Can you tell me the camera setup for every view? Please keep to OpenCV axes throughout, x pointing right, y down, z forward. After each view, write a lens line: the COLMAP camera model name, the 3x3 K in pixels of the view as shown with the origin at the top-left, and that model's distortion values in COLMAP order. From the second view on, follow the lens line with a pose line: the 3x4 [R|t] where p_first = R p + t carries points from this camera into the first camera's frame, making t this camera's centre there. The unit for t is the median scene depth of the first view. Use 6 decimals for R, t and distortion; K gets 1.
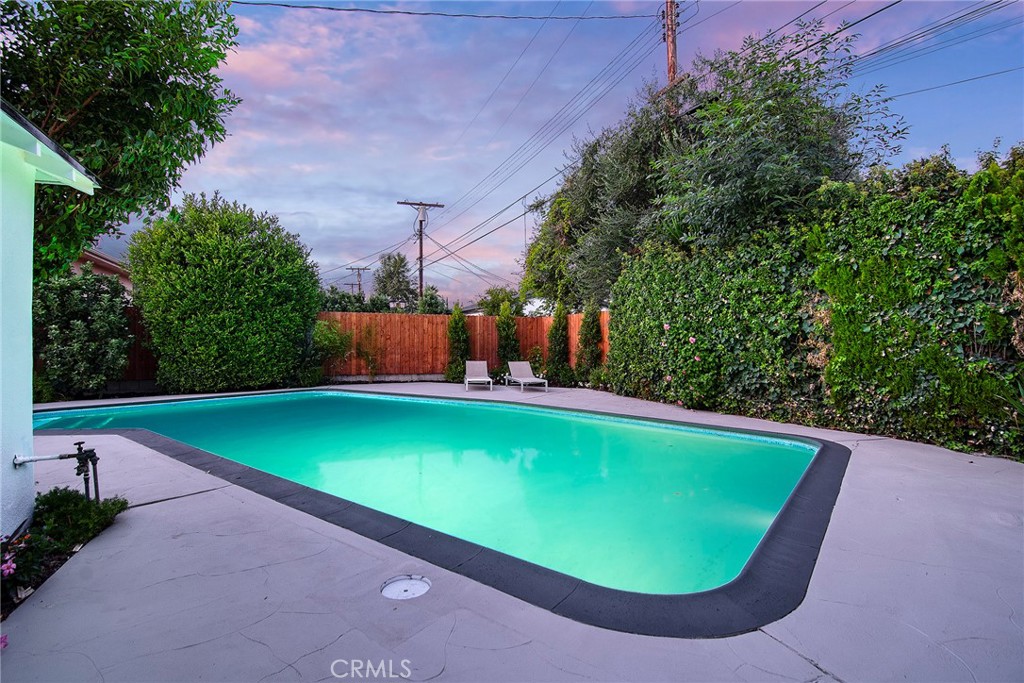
lens RADIAL K [[493.6, 0, 510.9], [0, 493.6, 340.8], [0, 0, 1]] dist [-0.014270, -0.003332]
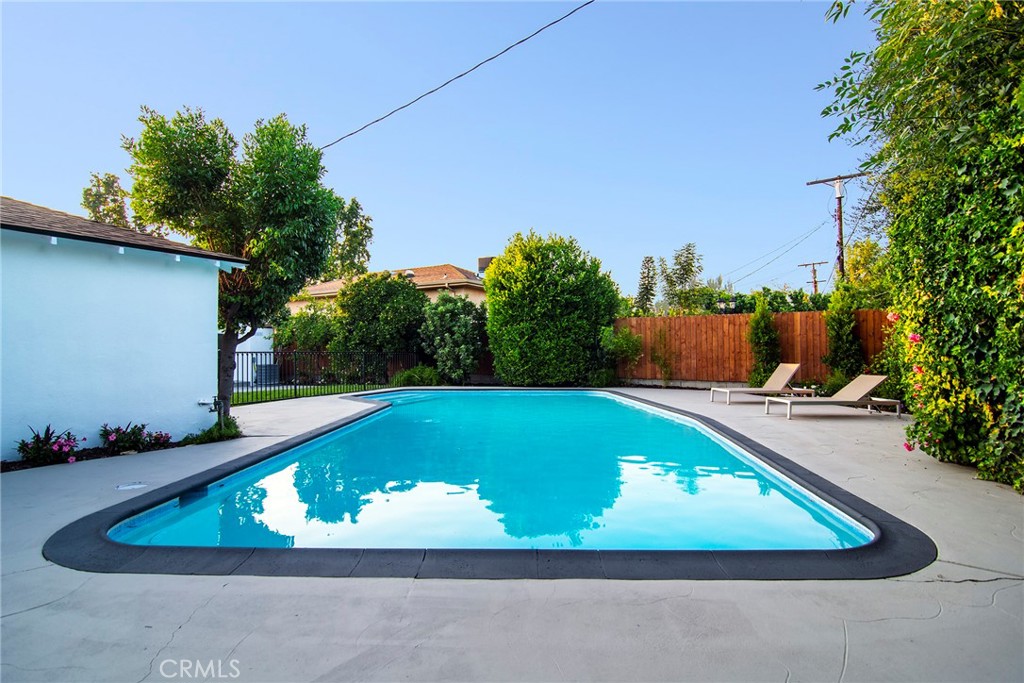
lens RADIAL K [[493.6, 0, 514.6], [0, 493.6, 344.3], [0, 0, 1]] dist [-0.014270, -0.003332]
pose [[0.578738, -0.010411, -0.815447, 0.350928], [0.007366, 0.999944, -0.007538, 0.004271], [0.815480, -0.001644, 0.578782, 0.192847]]
